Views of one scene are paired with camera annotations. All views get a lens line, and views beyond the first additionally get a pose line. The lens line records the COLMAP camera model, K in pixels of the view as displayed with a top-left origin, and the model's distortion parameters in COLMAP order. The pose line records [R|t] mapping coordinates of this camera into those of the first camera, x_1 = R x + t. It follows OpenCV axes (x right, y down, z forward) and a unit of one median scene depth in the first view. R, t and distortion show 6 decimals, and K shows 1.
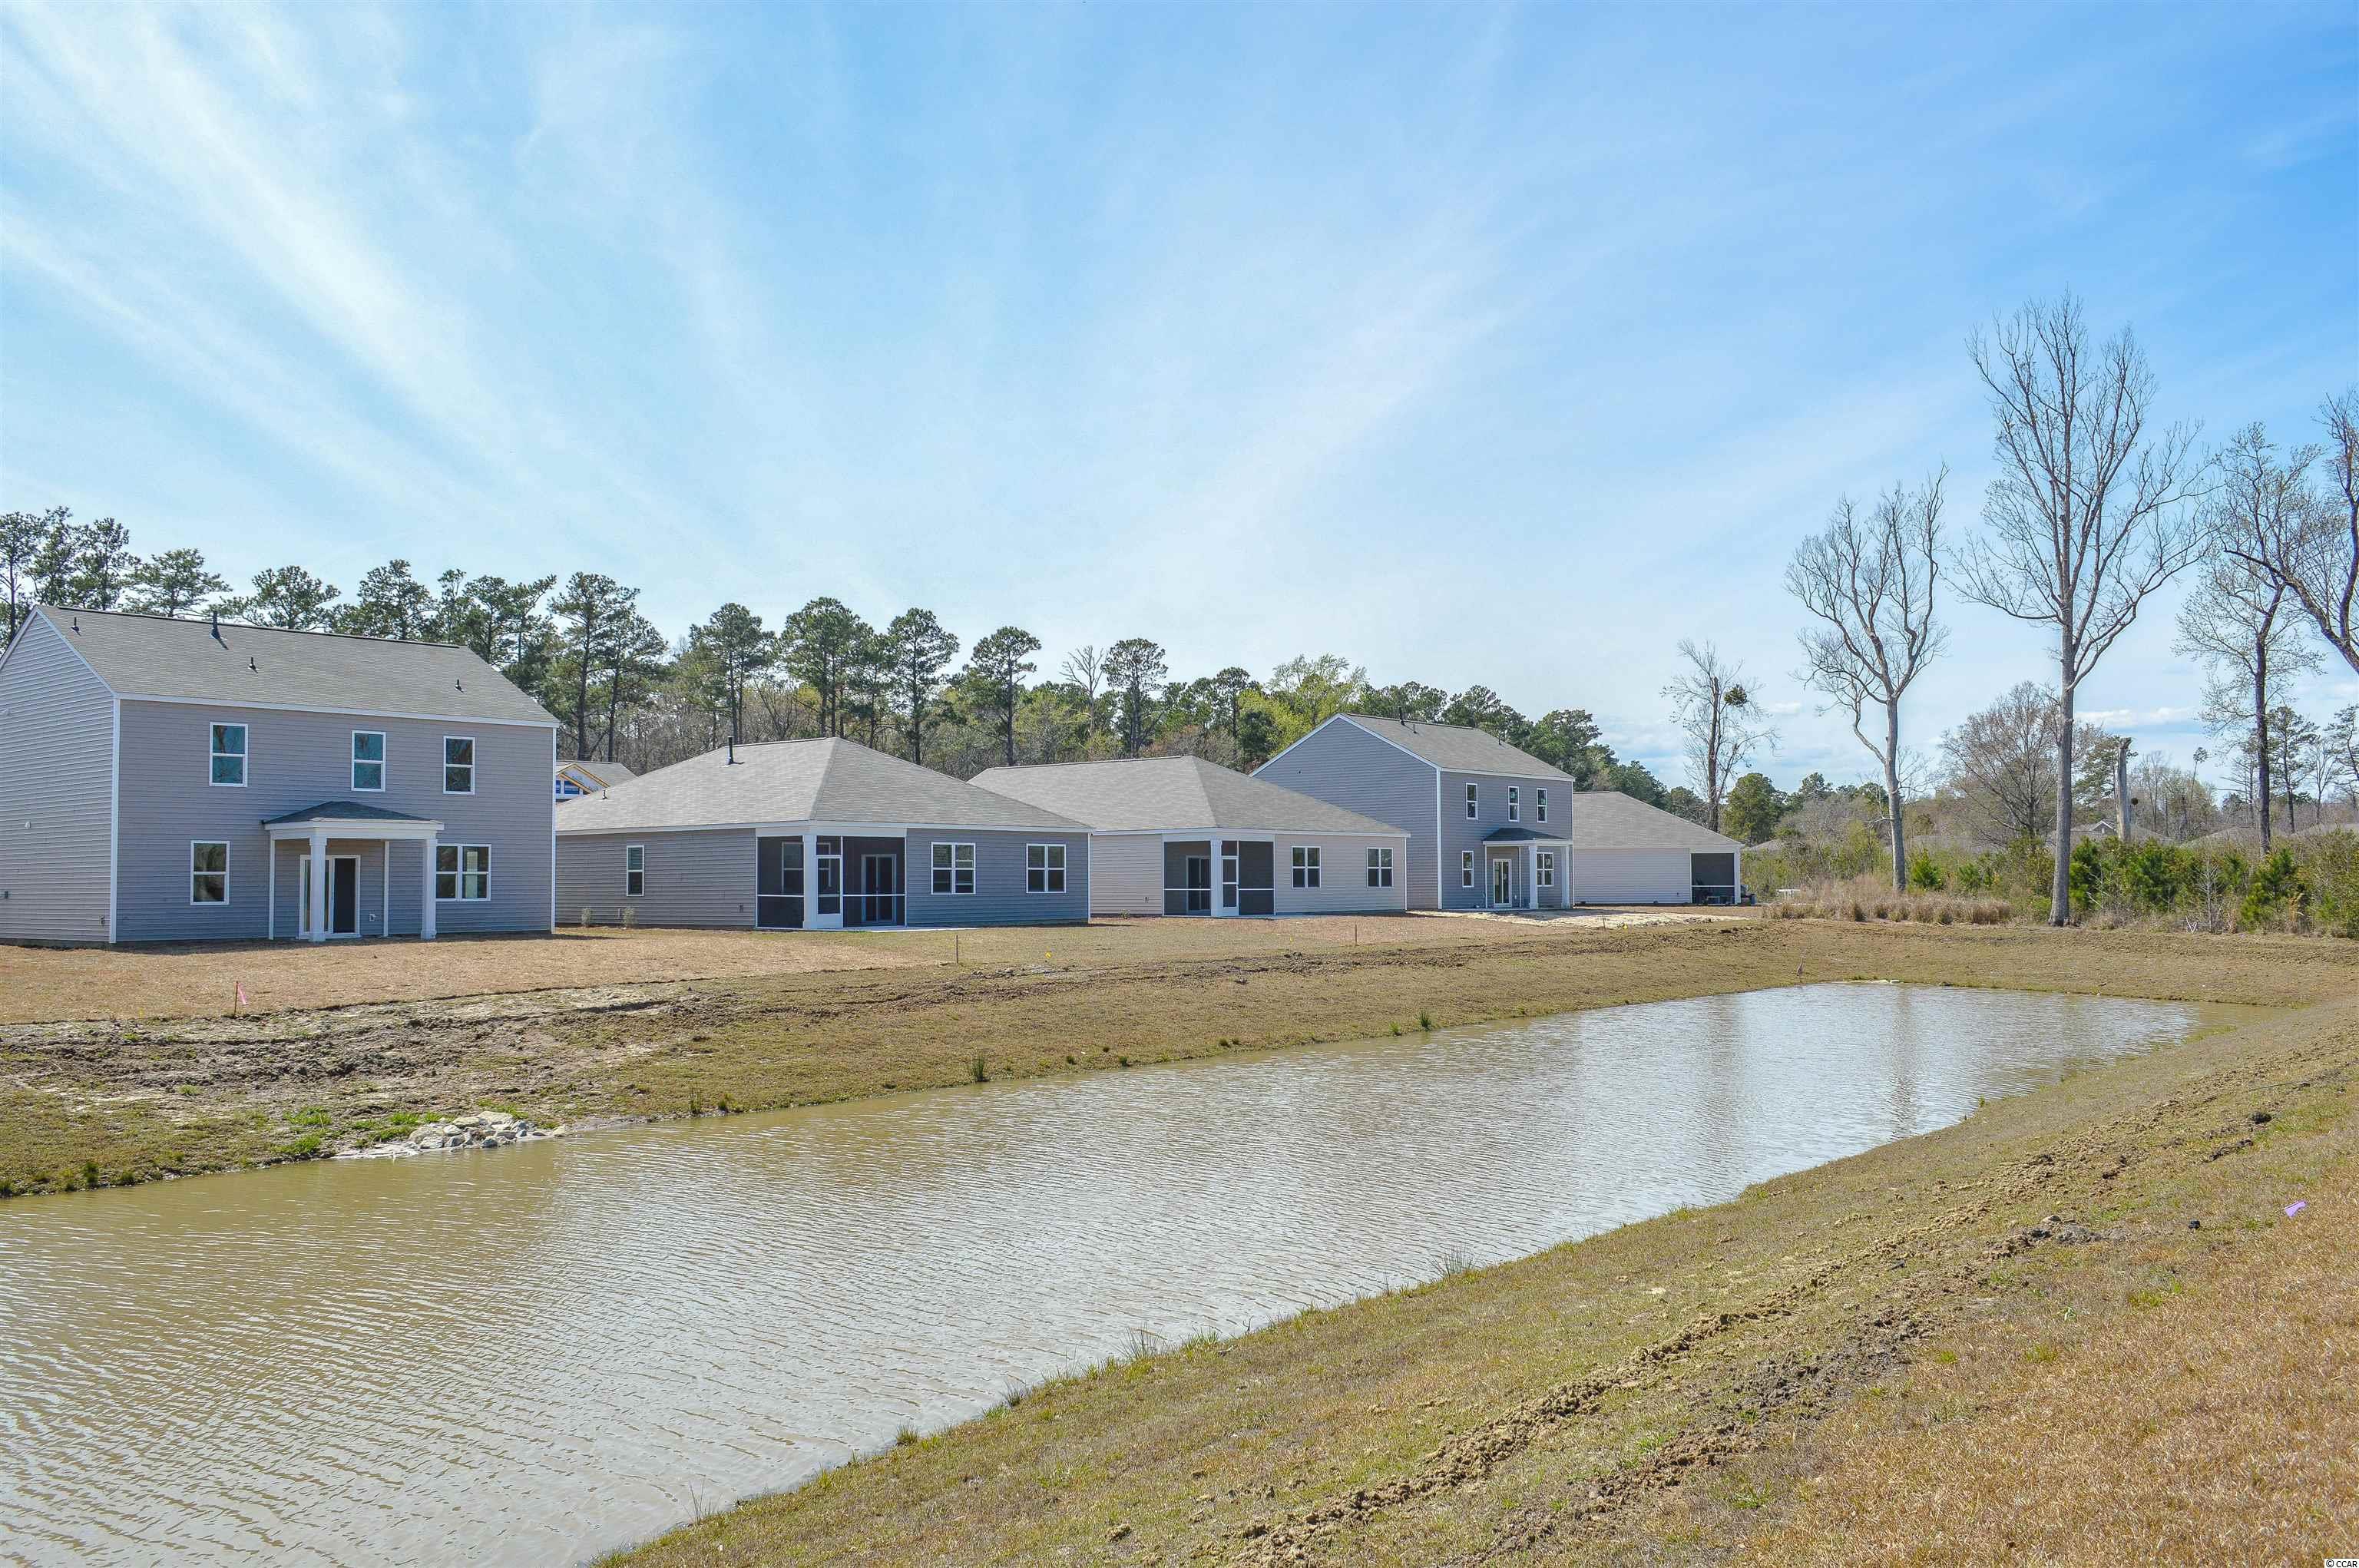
lens RADIAL K [[1856.1, 0, 1279.1], [0, 1856.1, 784.4], [0, 0, 1]] dist [0.002822, 0.001351]
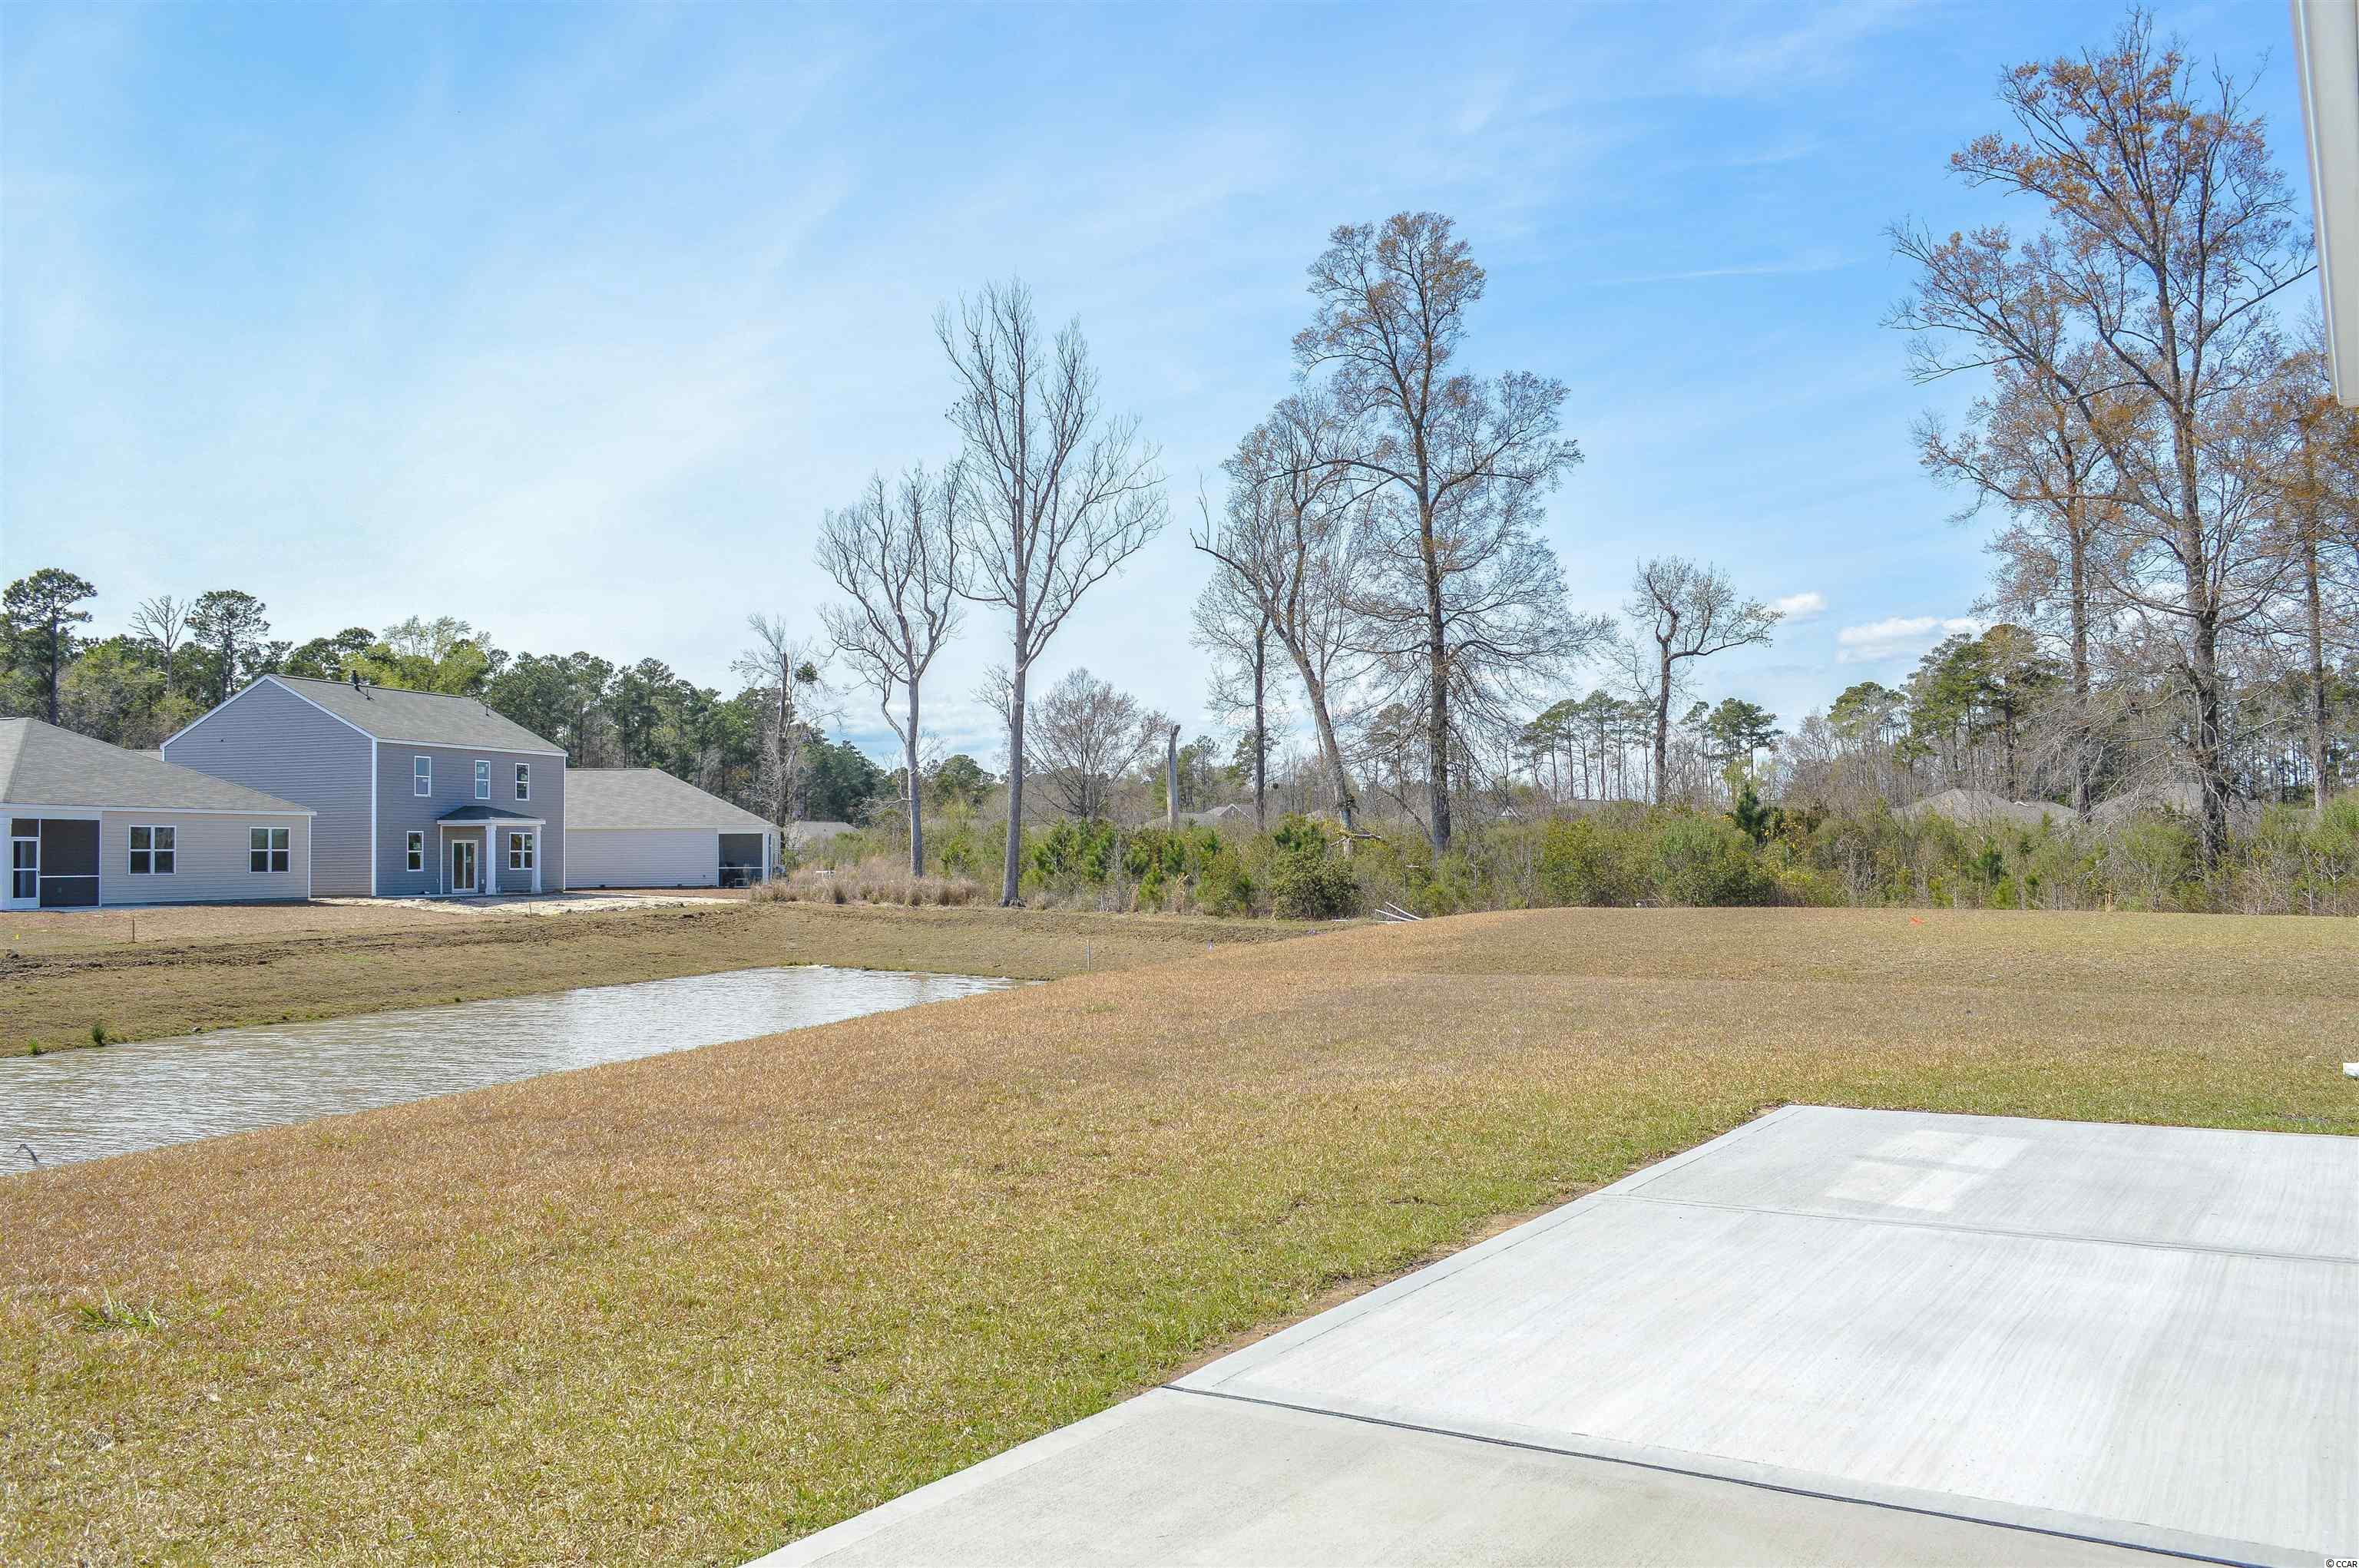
lens RADIAL K [[1797.8, 0, 1284.3], [0, 1797.8, 785.4], [0, 0, 1]] dist [0.000012, -0.000575]
pose [[0.928828, 0.011091, 0.370345, 0.158529], [-0.015174, 0.999852, 0.008111, 0.000170], [-0.370200, -0.013154, 0.928859, 0.029493]]
